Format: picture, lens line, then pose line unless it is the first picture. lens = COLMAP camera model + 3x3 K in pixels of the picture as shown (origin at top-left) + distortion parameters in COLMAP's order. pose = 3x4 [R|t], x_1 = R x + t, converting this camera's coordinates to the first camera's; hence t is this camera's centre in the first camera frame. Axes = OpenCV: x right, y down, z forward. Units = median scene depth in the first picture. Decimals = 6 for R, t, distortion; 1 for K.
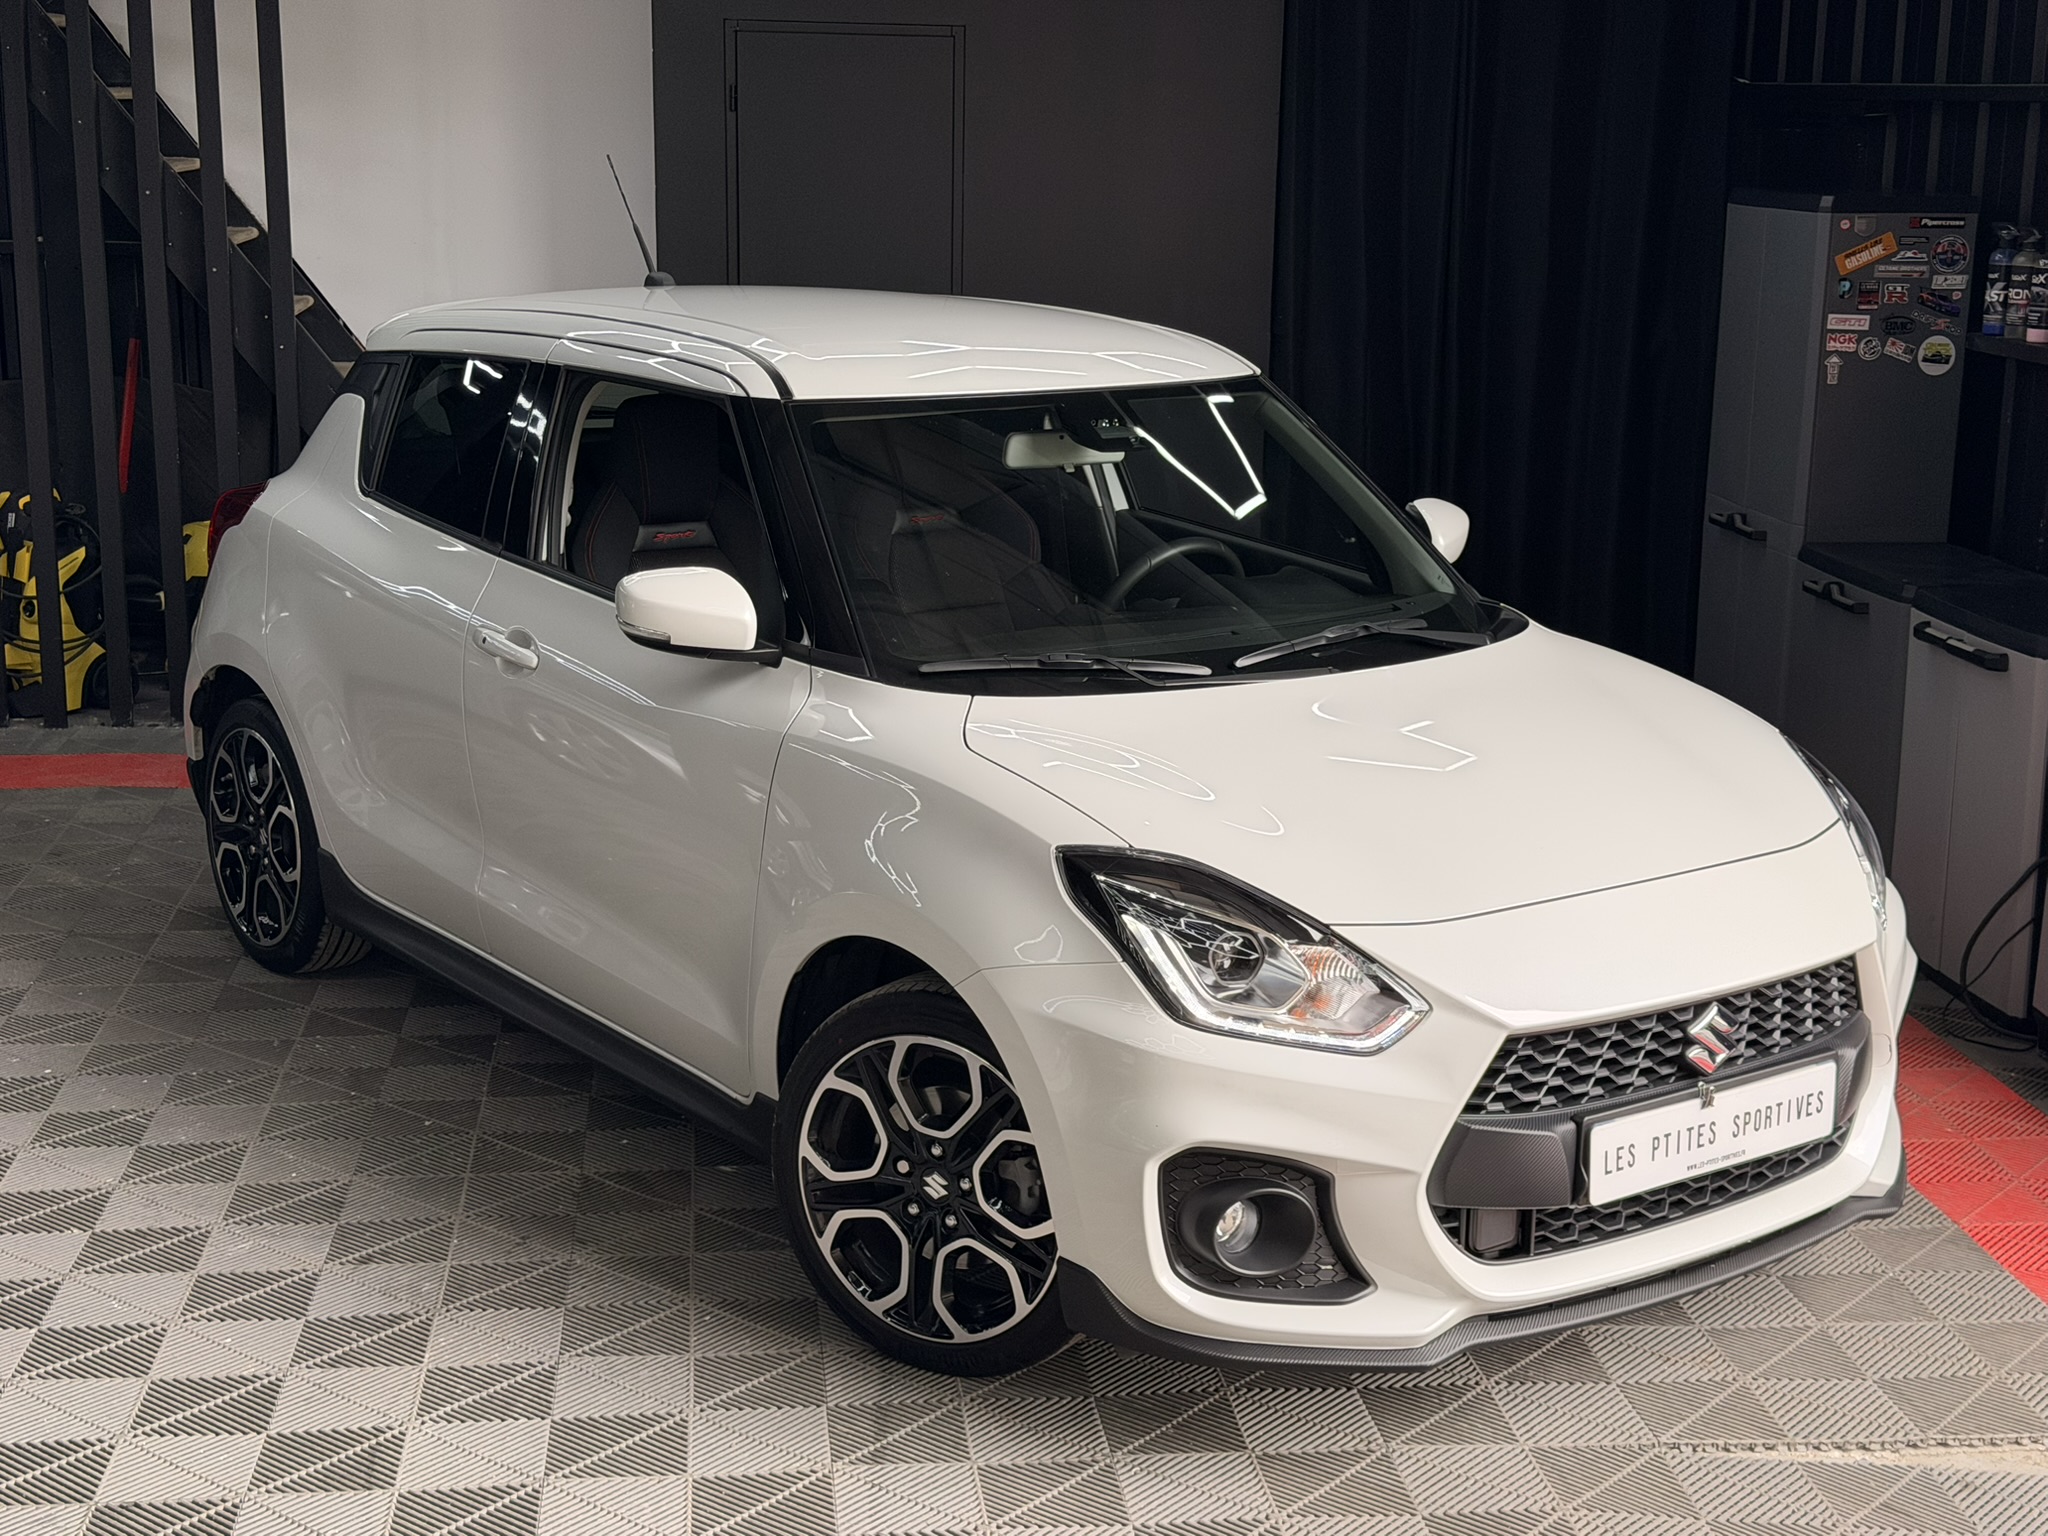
lens RADIAL K [[2800.2, 0, 1028.6], [0, 2800.2, 763.4], [0, 0, 1]] dist [0.032910, 0.000000]
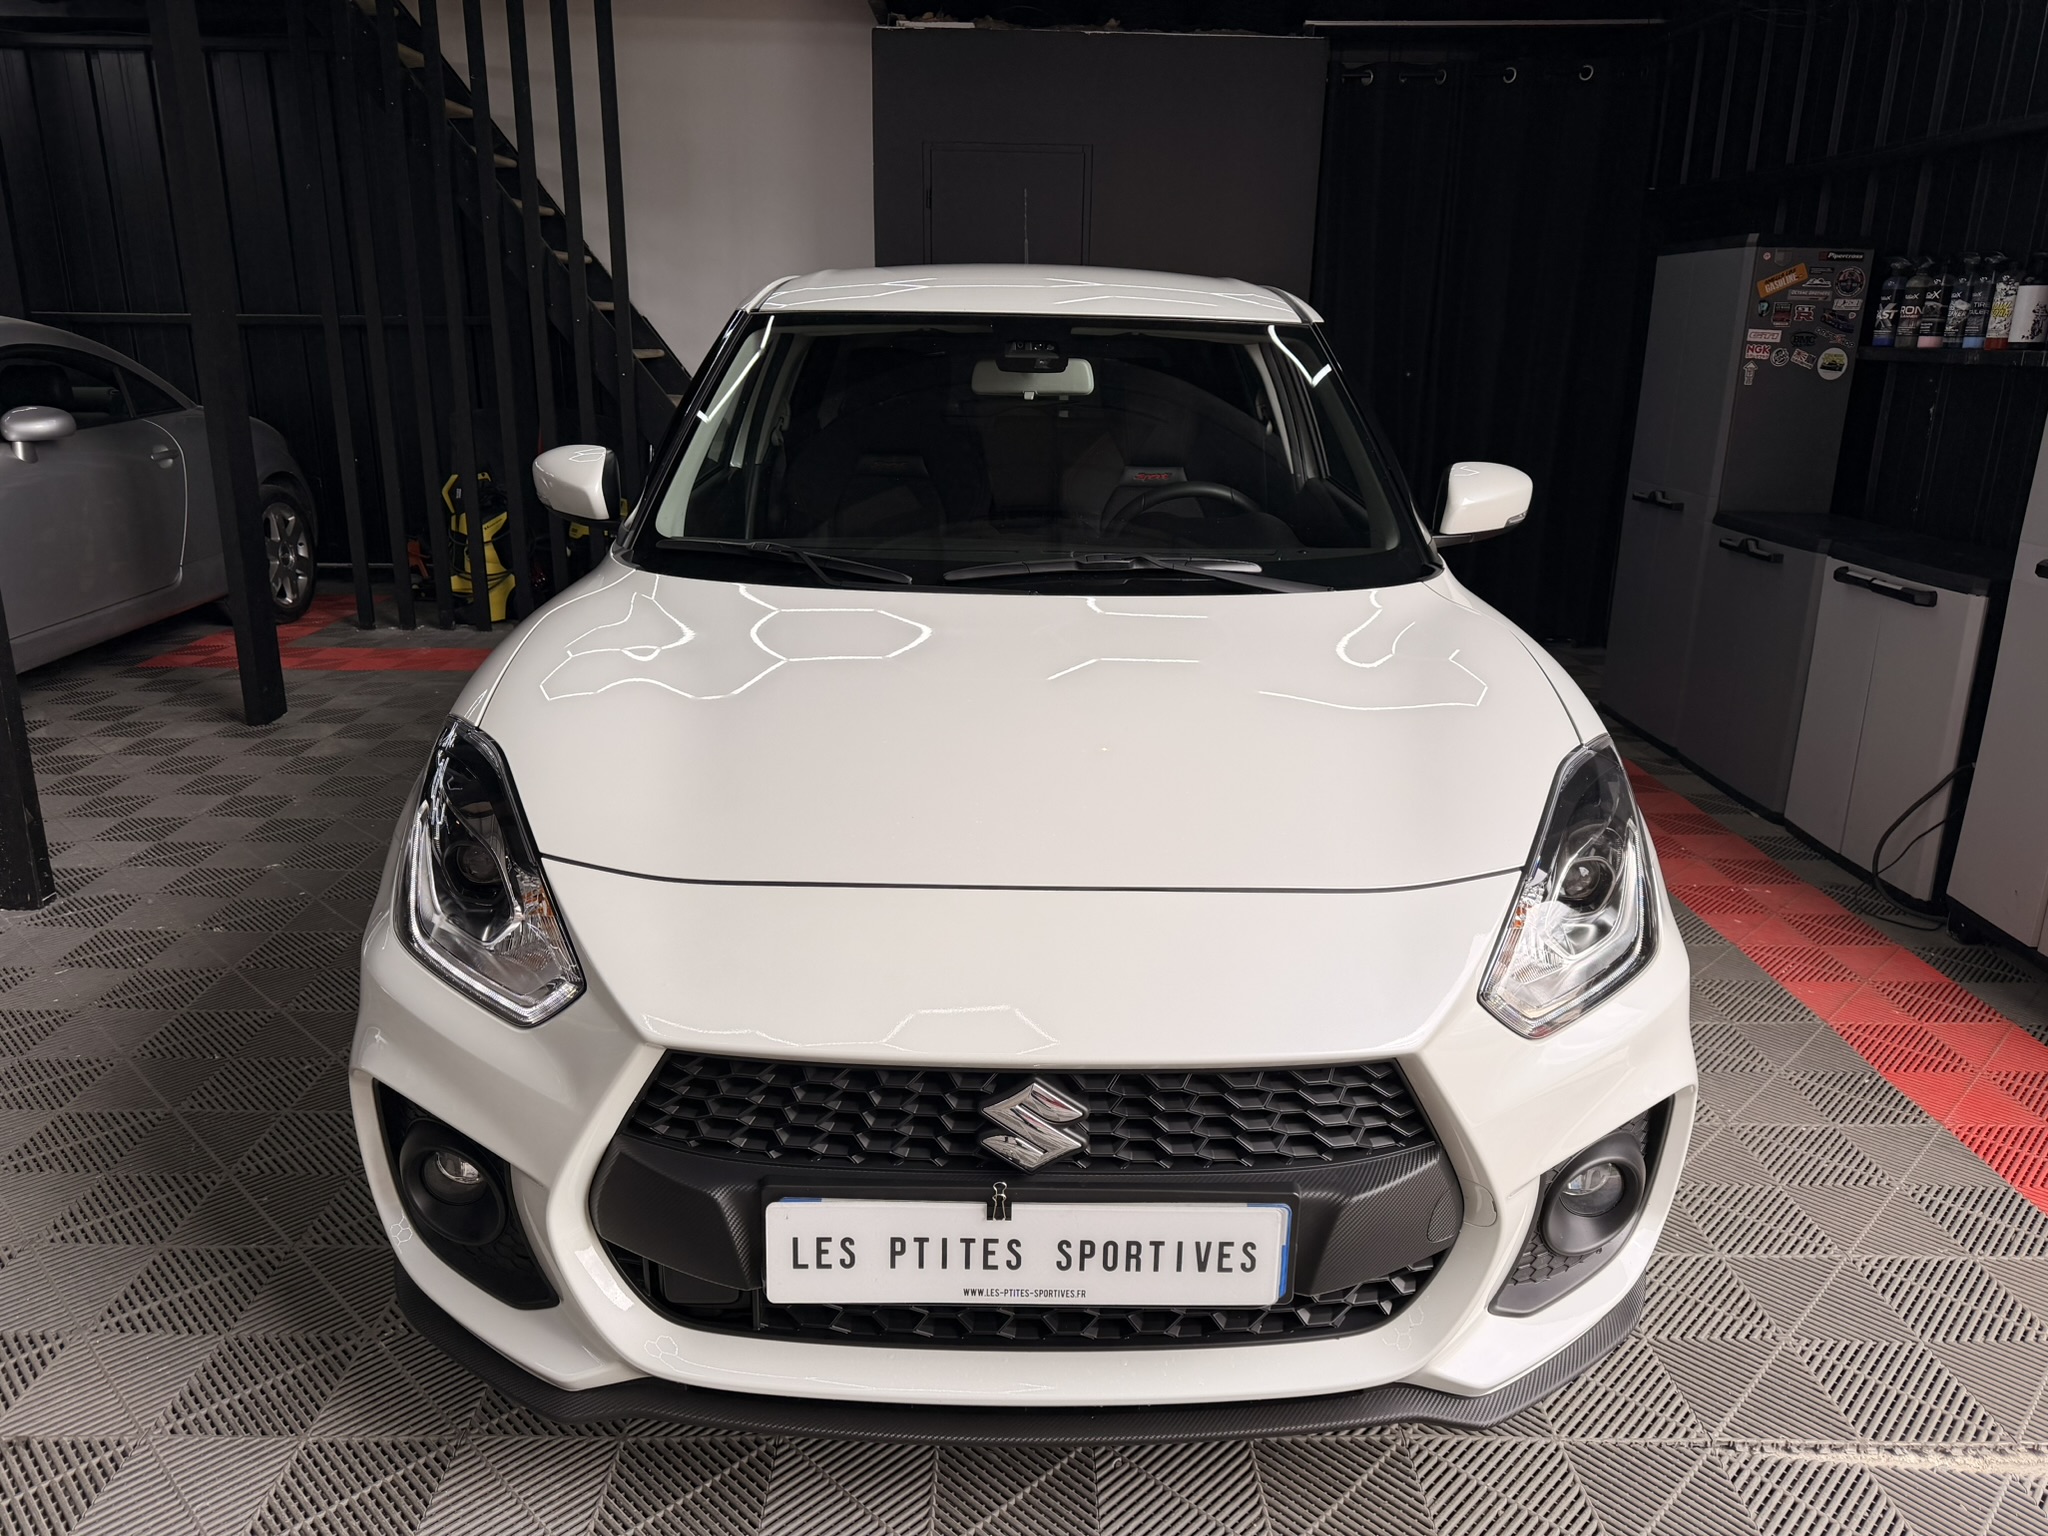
lens RADIAL K [[1458.0, 0, 1028.6], [0, 1458.0, 783.4], [0, 0, 1]] dist [0.044384, -0.059377]
pose [[0.995695, 0.030295, -0.087604, 0.024108], [-0.023624, 0.996812, 0.076205, 0.002474], [0.089634, -0.073807, 0.993236, 0.293674]]
